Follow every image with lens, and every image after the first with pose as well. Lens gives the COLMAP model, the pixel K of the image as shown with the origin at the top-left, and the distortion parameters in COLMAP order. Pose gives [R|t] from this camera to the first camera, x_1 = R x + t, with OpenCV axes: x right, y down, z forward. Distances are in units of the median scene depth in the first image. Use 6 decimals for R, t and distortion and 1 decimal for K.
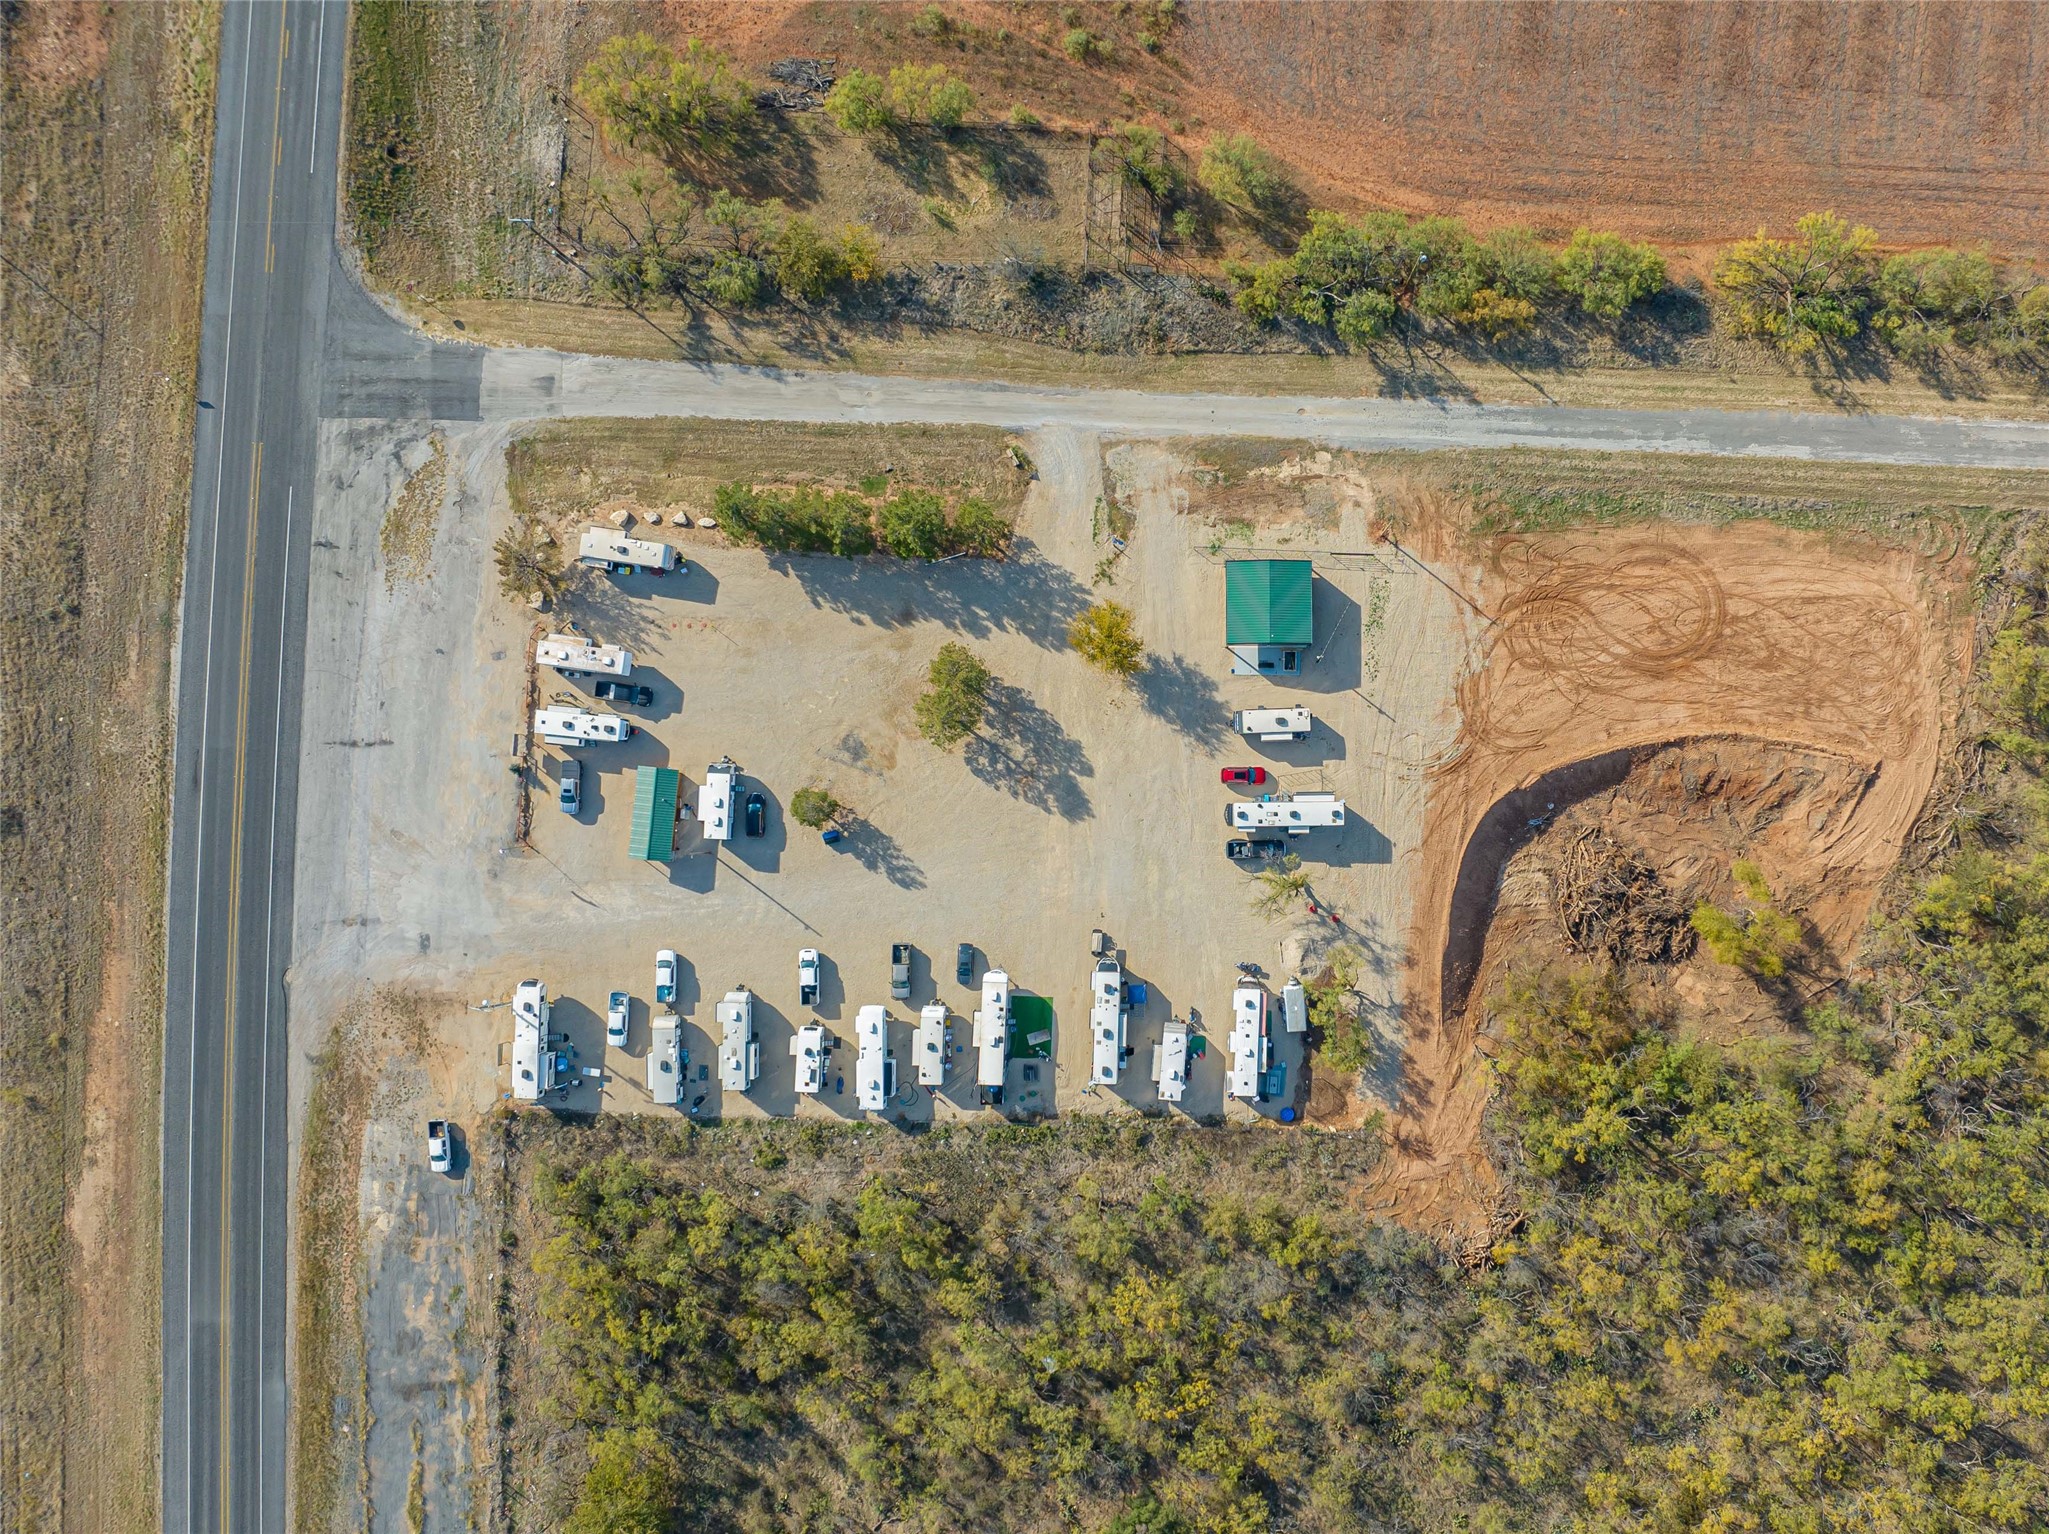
lens RADIAL K [[1443.2, 0, 1030.8], [0, 1443.2, 768.5], [0, 0, 1]] dist [-0.038856, 0.010087]
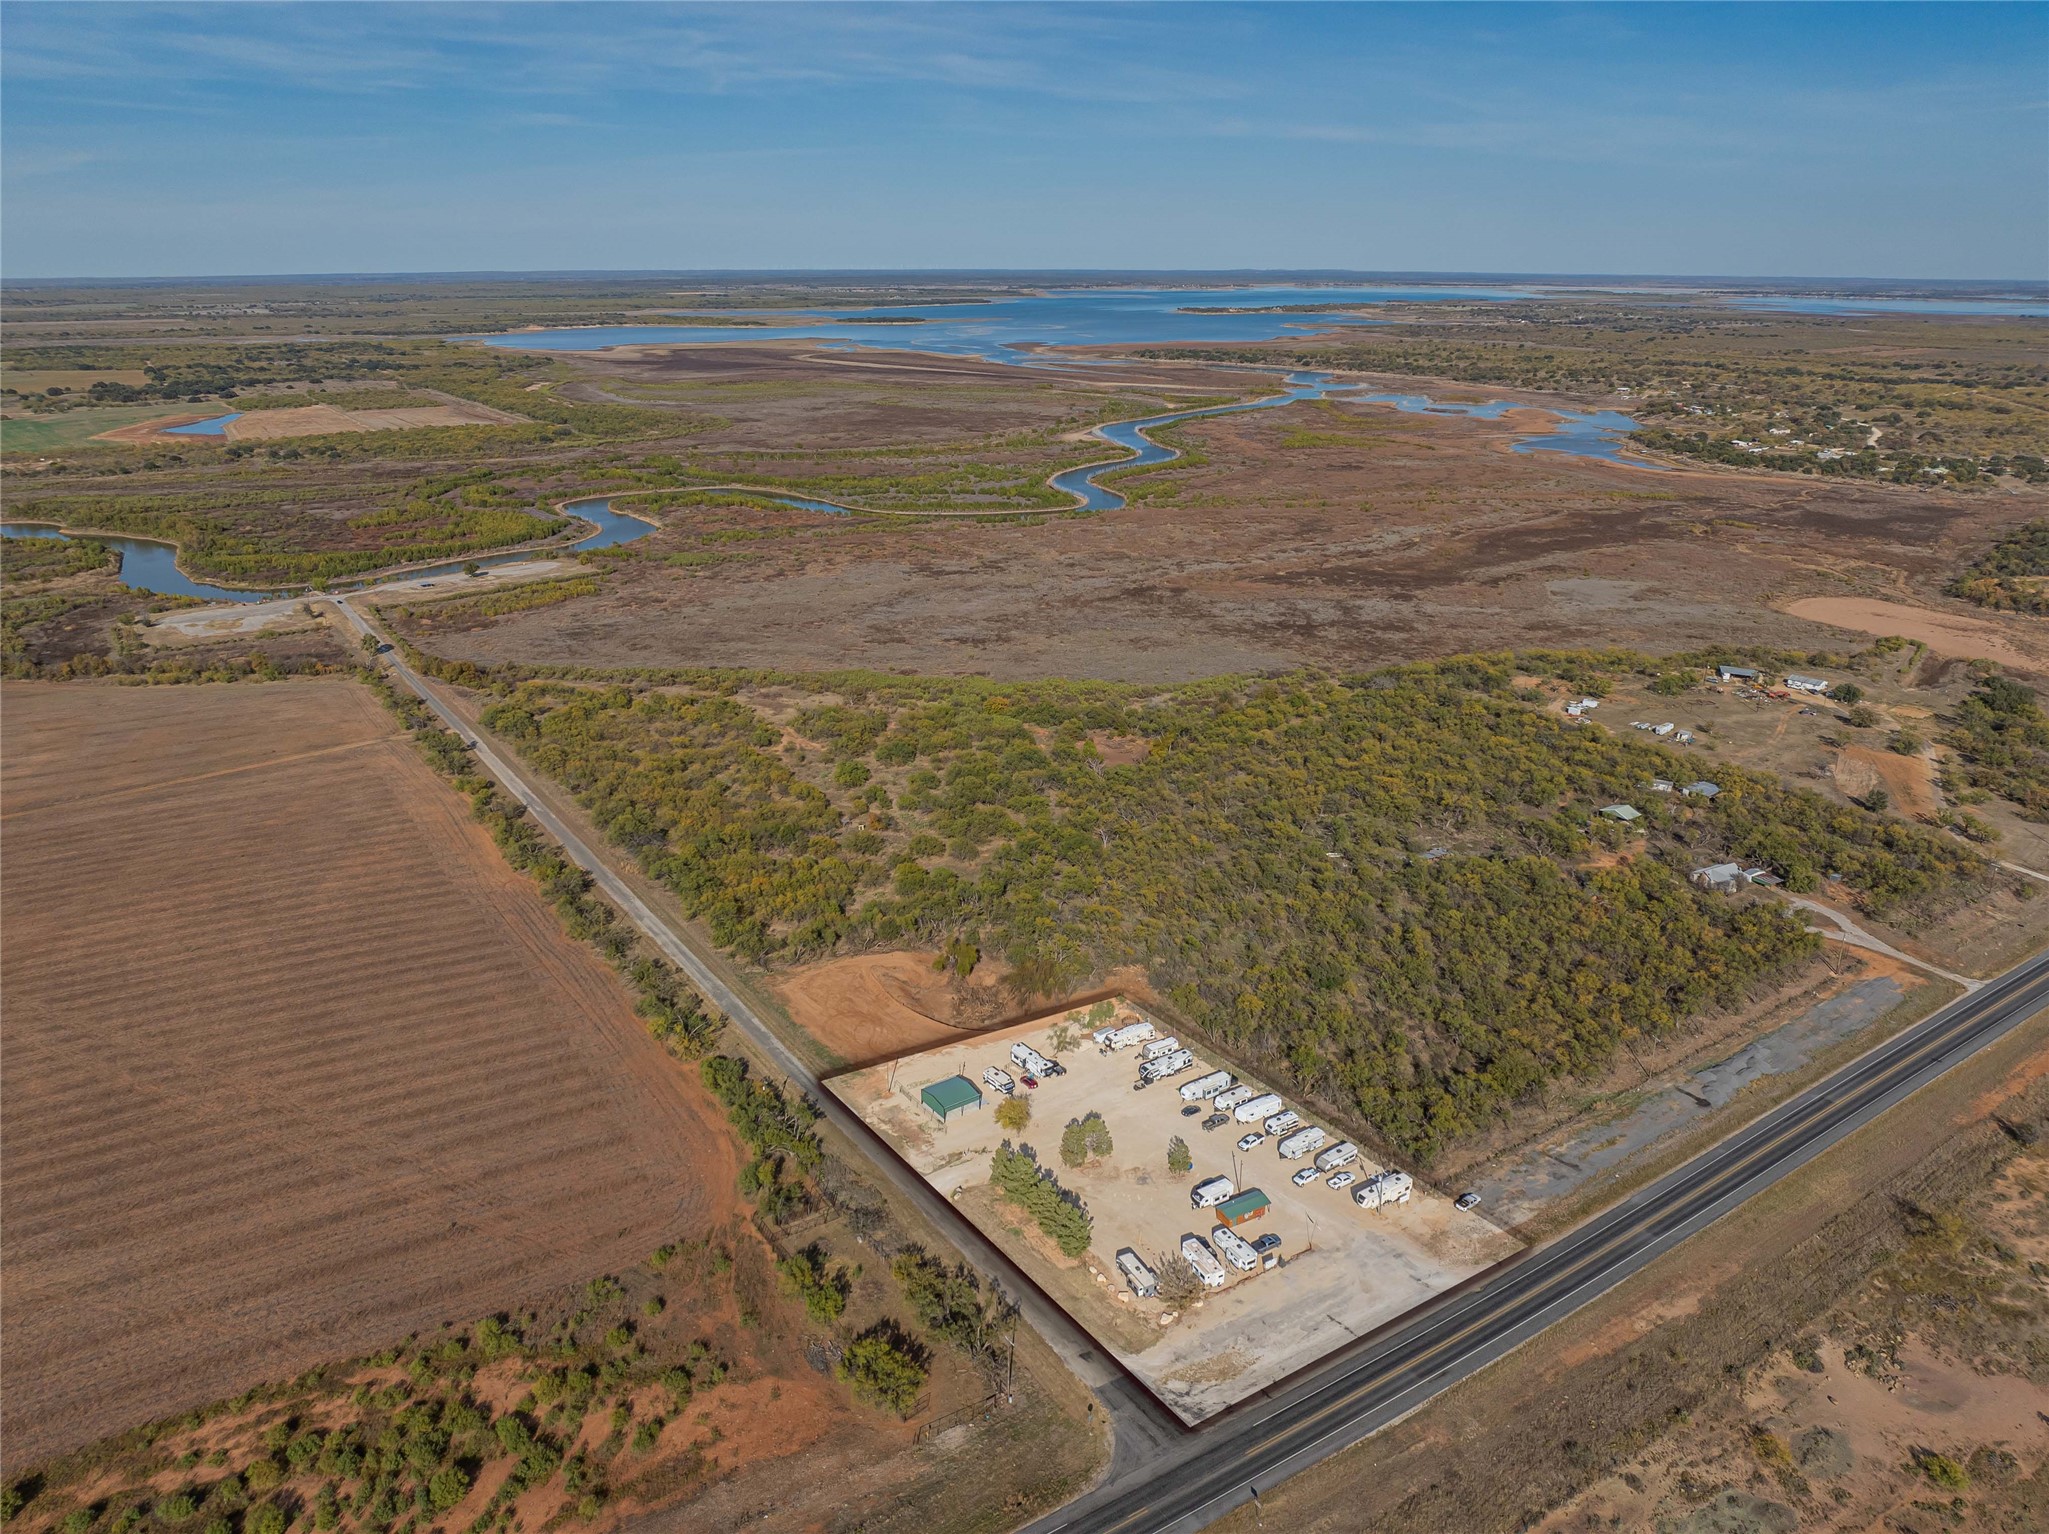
lens RADIAL K [[1443.2, 0, 1021.7], [0, 1443.2, 770.7], [0, 0, 1]] dist [-0.038856, 0.010087]
pose [[-0.575318, -0.277691, 0.769348, -1.276895], [0.817930, -0.195923, 0.540930, -1.009457], [0.000521, 0.940480, 0.339849, -0.092518]]
